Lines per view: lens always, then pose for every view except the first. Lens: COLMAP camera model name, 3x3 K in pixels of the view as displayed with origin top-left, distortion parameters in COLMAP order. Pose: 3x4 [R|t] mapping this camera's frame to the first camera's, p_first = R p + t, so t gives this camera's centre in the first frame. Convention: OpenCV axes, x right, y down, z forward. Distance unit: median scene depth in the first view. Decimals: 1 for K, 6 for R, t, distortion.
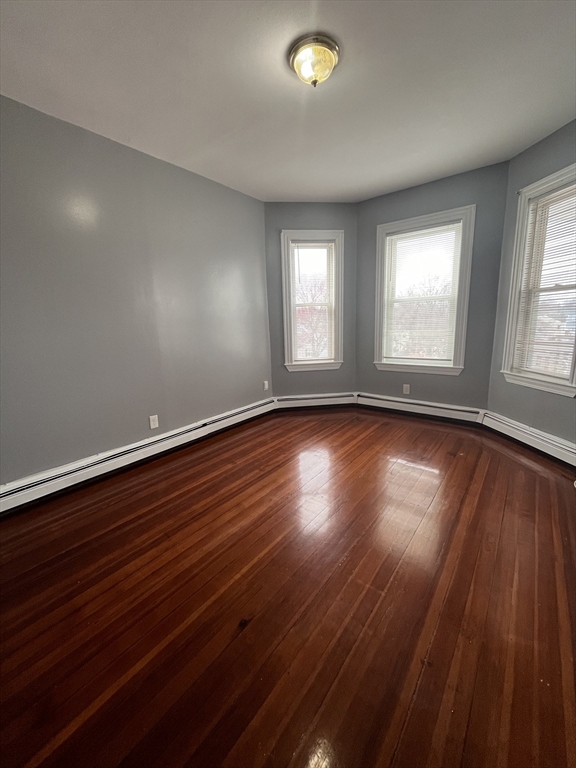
lens RADIAL K [[311.8, 0, 288.0], [0, 311.8, 384.0], [0, 0, 1]] dist [-0.000409, 0.000218]
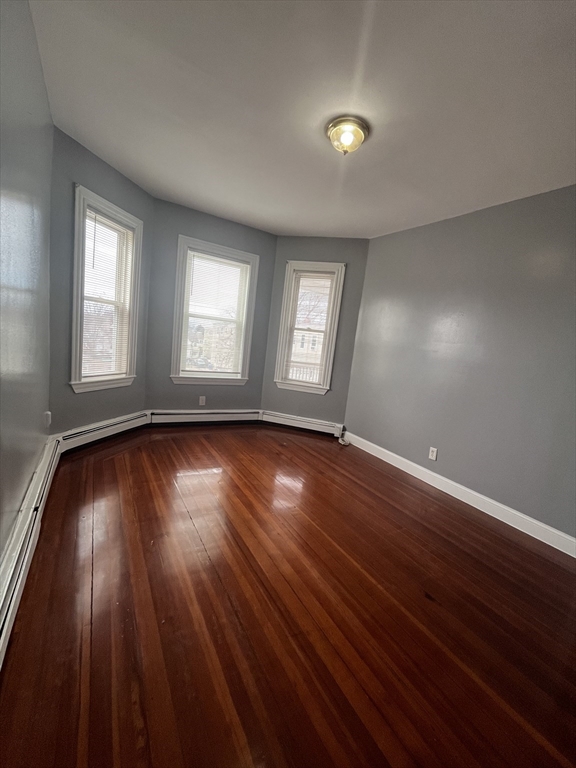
lens RADIAL K [[311.8, 0, 288.0], [0, 311.8, 384.0], [0, 0, 1]] dist [-0.000409, 0.000218]
pose [[0.352889, -0.056157, 0.933978, -0.573109], [0.065888, 0.997211, 0.035064, -0.066337], [-0.933342, 0.049164, 0.355605, 0.405114]]
